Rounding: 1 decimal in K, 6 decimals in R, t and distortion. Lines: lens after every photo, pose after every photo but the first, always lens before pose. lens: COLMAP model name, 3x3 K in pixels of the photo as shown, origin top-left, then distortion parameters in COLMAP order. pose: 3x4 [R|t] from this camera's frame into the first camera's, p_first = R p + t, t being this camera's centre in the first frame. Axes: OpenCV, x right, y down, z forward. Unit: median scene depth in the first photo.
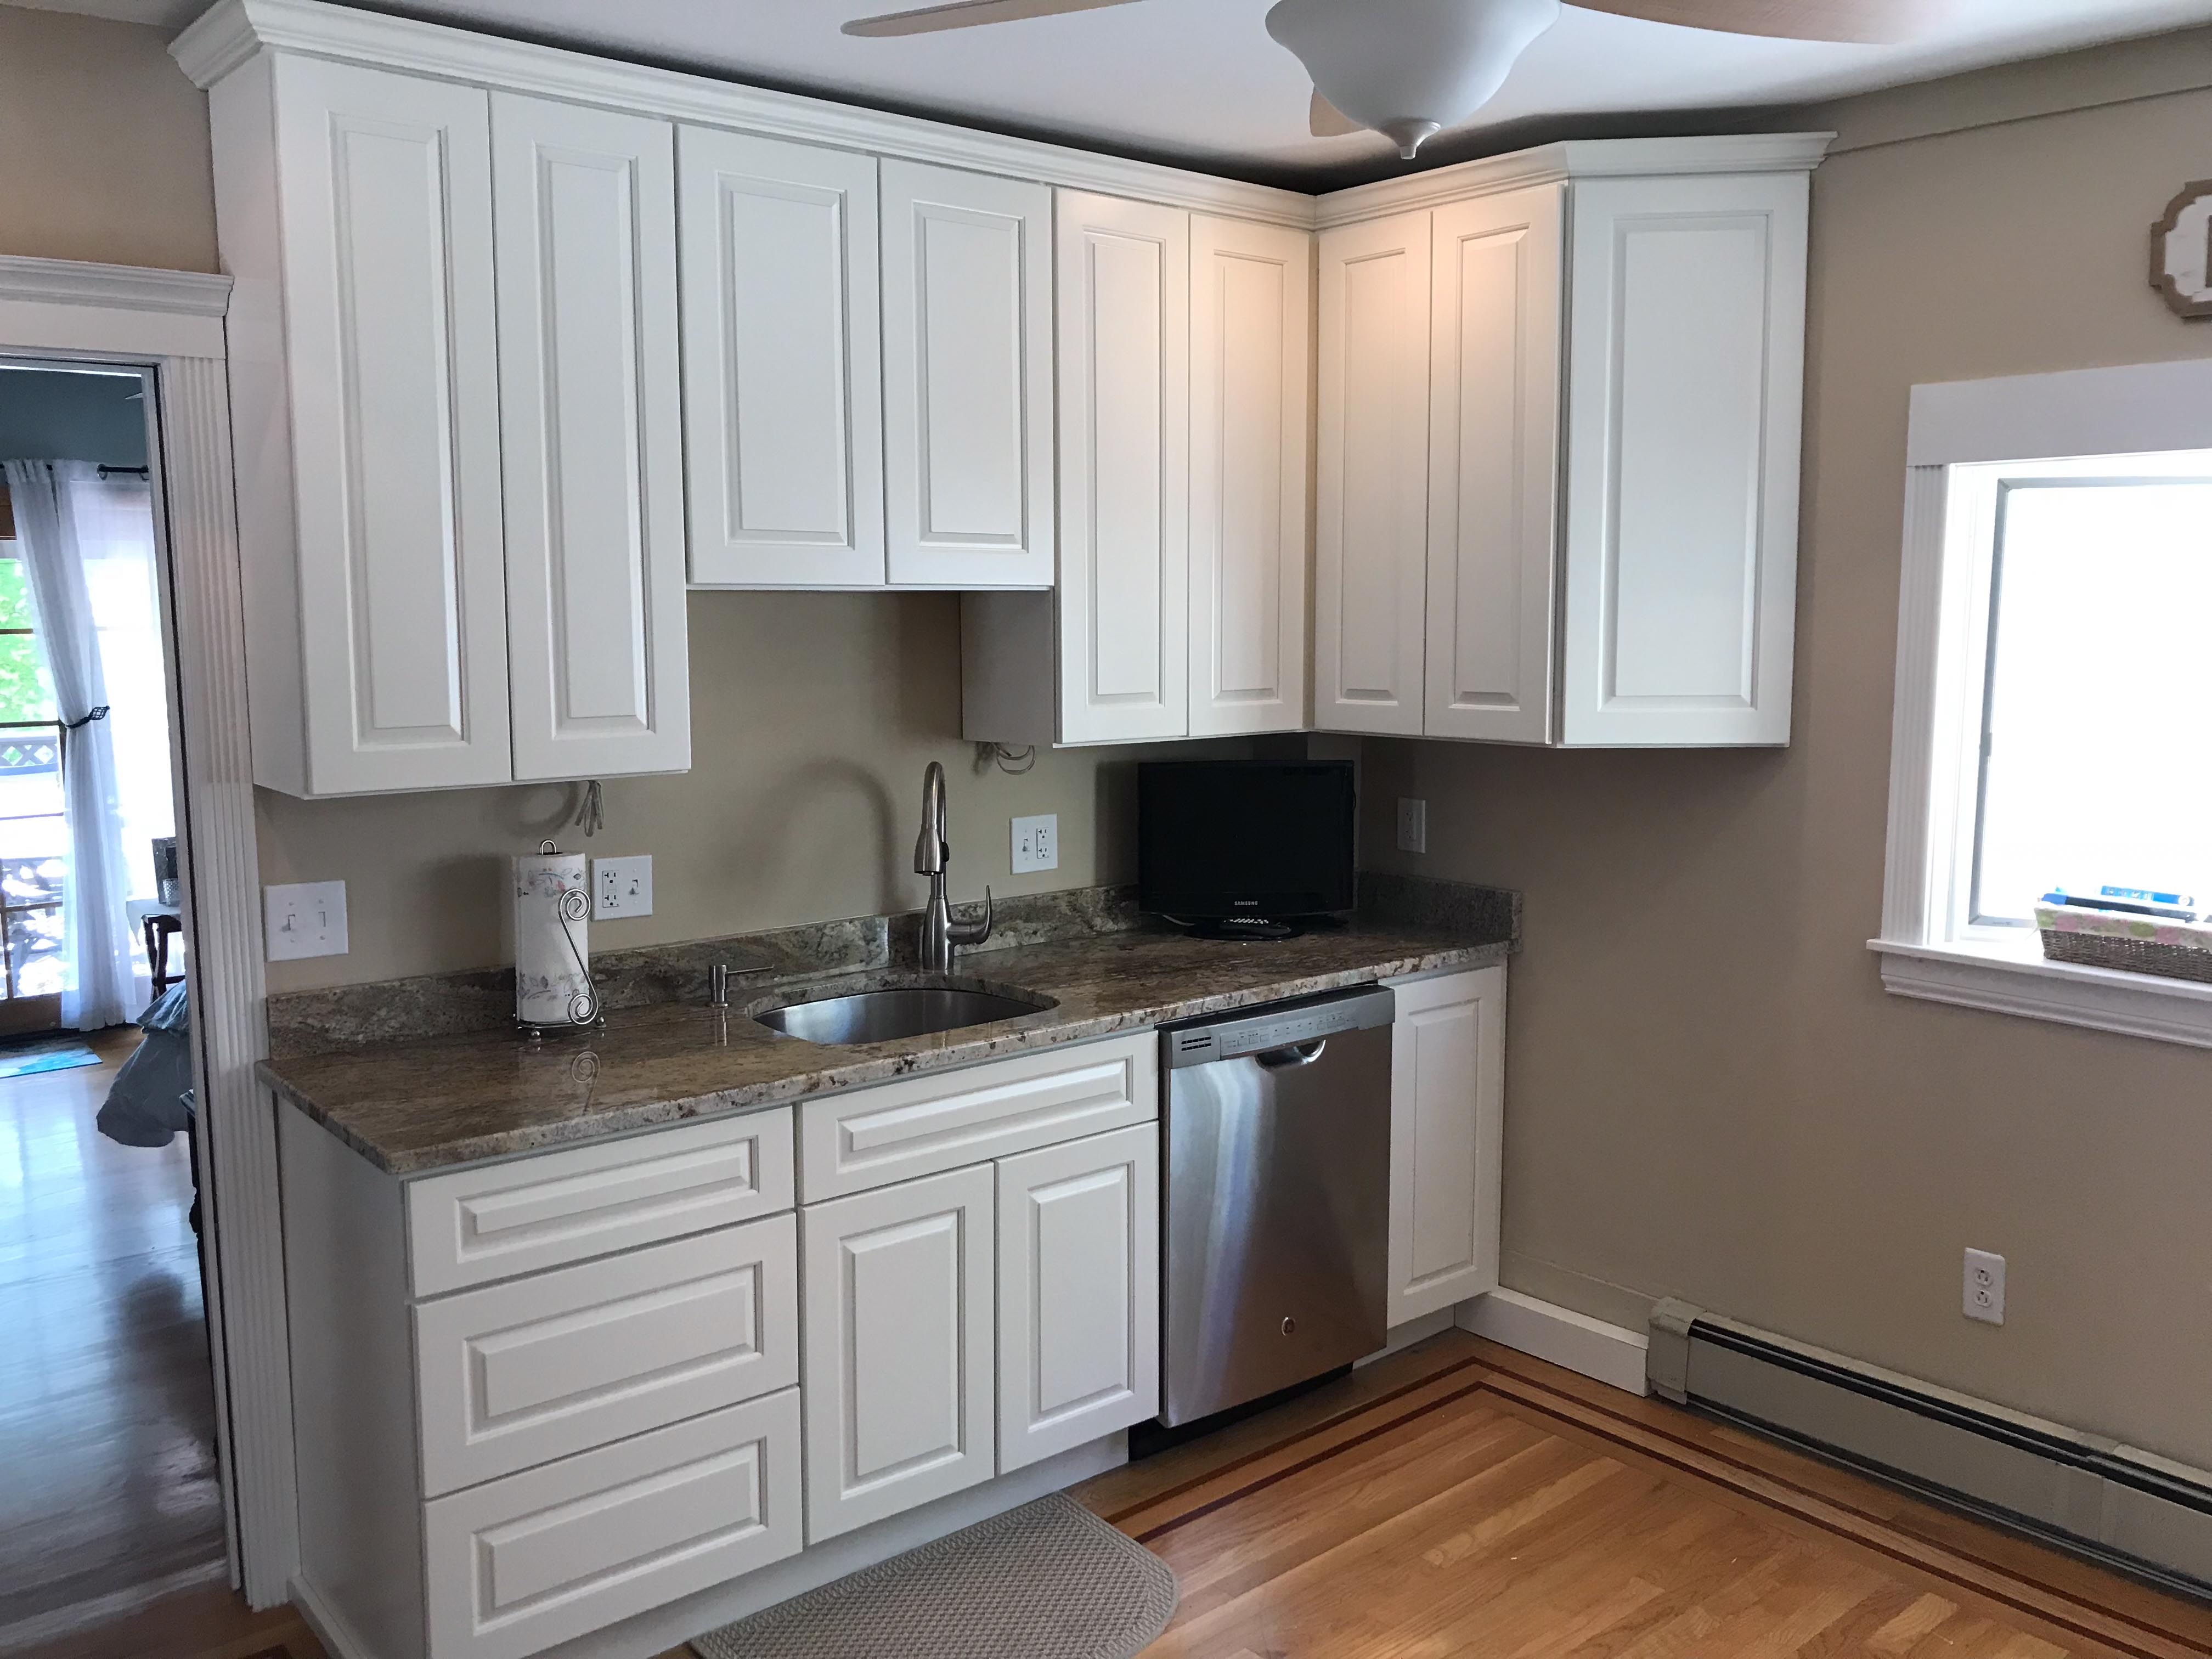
lens RADIAL K [[1772.1, 0, 1093.6], [0, 1772.1, 817.7], [0, 0, 1]] dist [0.068115, -0.148690]
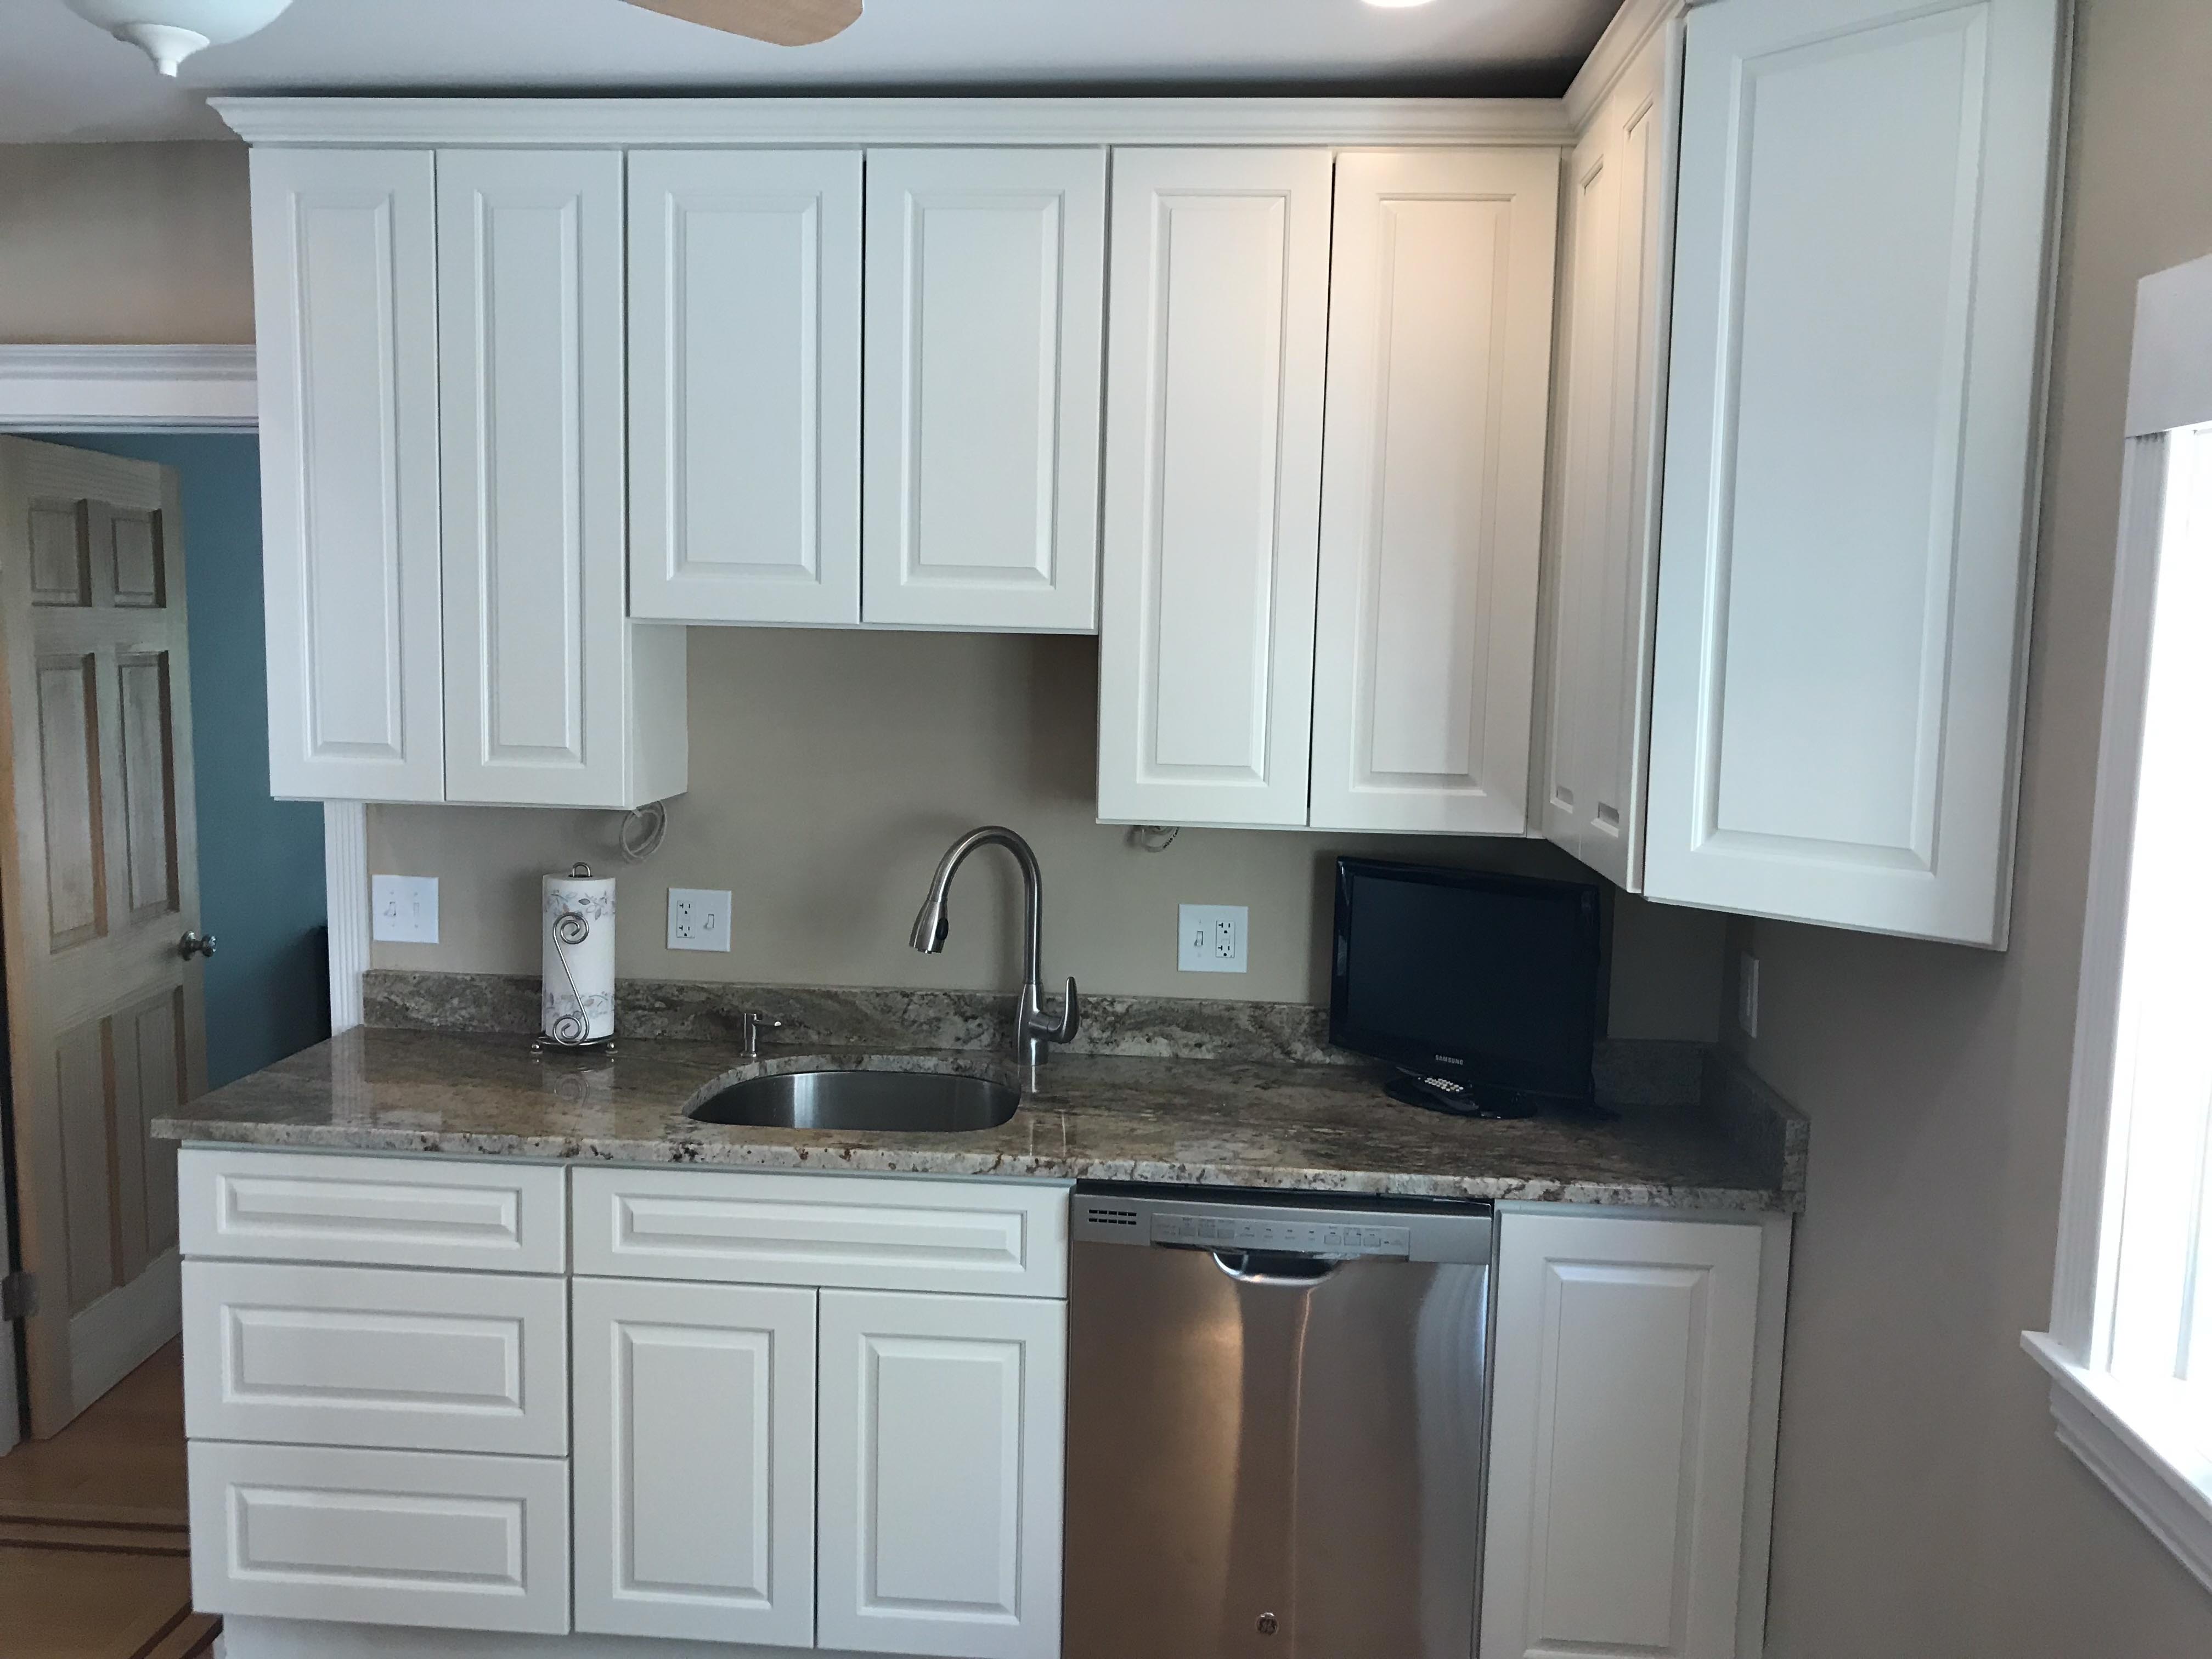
lens RADIAL K [[1772.1, 0, 1093.6], [0, 1772.1, 817.7], [0, 0, 1]] dist [0.068115, -0.148690]
pose [[0.730577, 0.094840, -0.676212, 0.582070], [-0.107061, 0.993969, 0.023738, -0.067112], [0.674385, 0.055053, 0.736325, 0.420759]]
